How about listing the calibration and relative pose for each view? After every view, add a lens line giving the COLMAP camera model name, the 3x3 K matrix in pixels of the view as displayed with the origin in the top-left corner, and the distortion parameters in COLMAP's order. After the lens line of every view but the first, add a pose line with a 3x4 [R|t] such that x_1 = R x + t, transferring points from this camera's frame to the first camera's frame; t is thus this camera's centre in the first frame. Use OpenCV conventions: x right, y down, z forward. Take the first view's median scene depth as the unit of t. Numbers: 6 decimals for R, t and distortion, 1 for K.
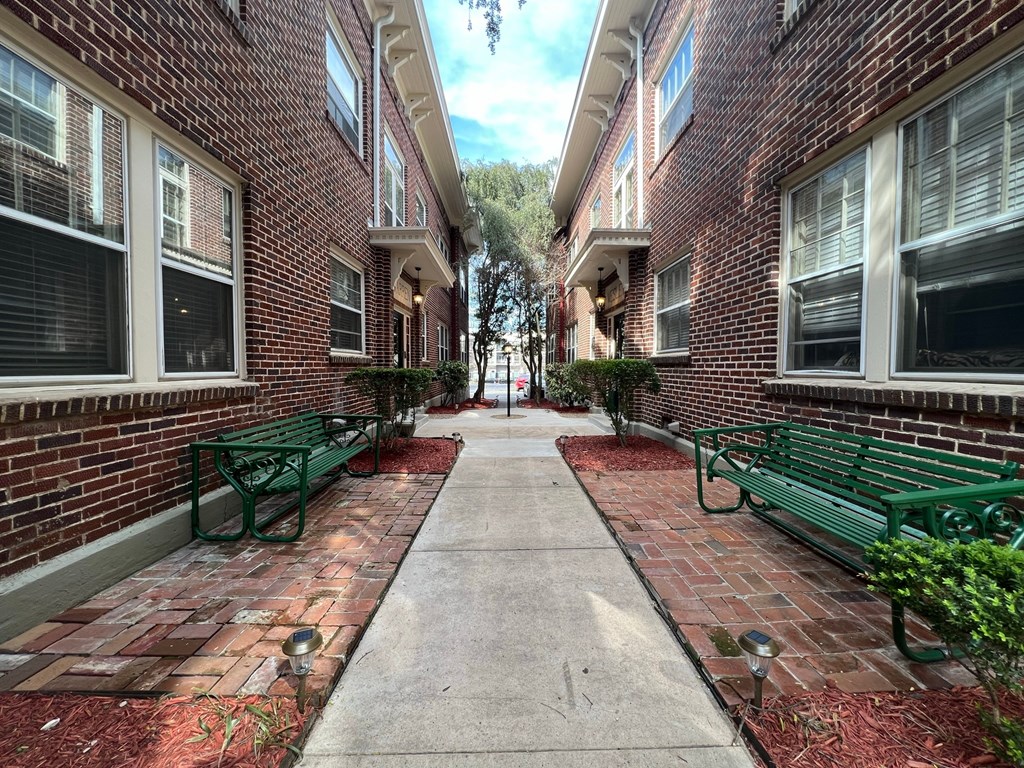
lens RADIAL K [[411.2, 0, 507.9], [0, 411.2, 382.7], [0, 0, 1]] dist [-0.003056, 0.000027]
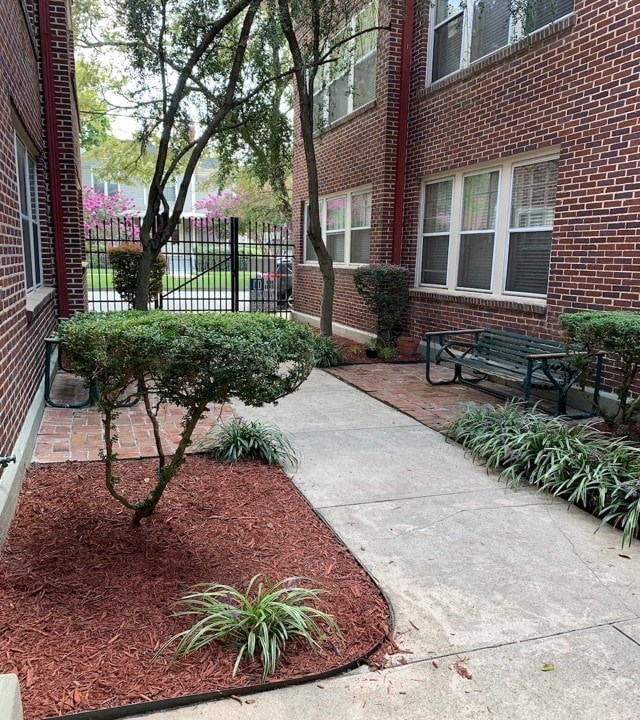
lens RADIAL K [[543.1, 0, 320.0], [0, 543.1, 360.0], [0, 0, 1]] dist [-0.011214, -0.004674]
pose [[-0.927332, 0.053177, -0.370444, 0.640632], [-0.032014, 0.974953, 0.220093, -0.170085], [0.372869, 0.215959, -0.902403, 2.168278]]
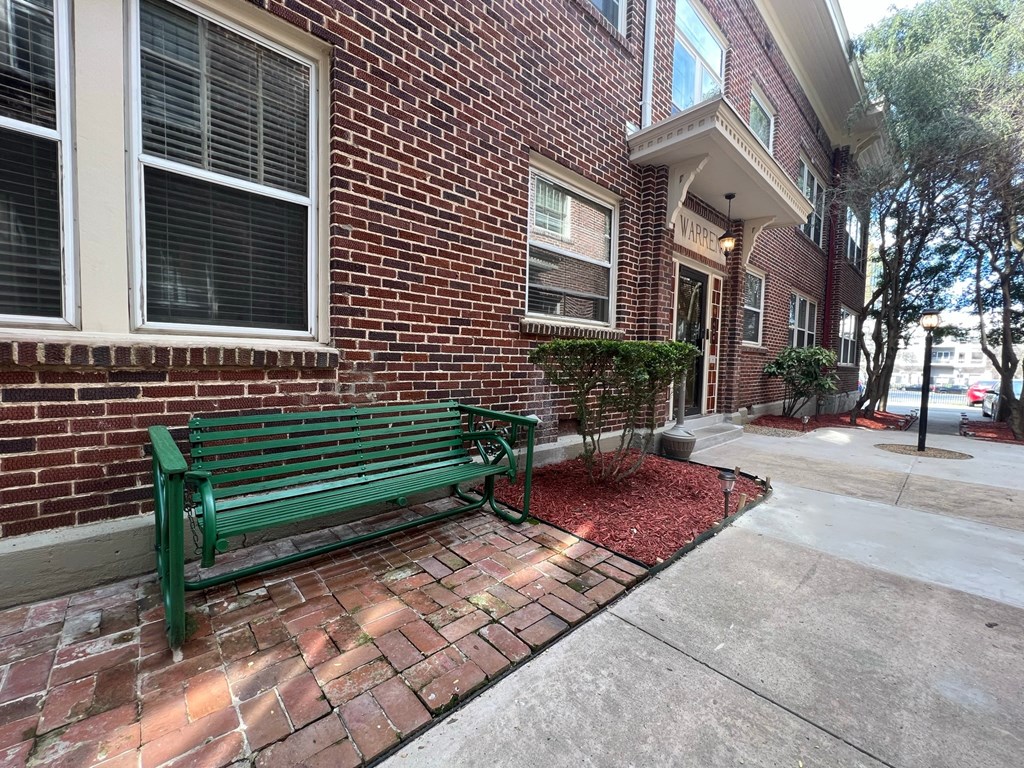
lens RADIAL K [[411.2, 0, 507.9], [0, 411.2, 382.7], [0, 0, 1]] dist [-0.003056, 0.000027]
pose [[0.673381, 0.054906, -0.737254, 0.074419], [-0.050063, 0.998336, 0.028624, 0.021048], [0.737599, 0.017634, 0.675009, 0.708570]]
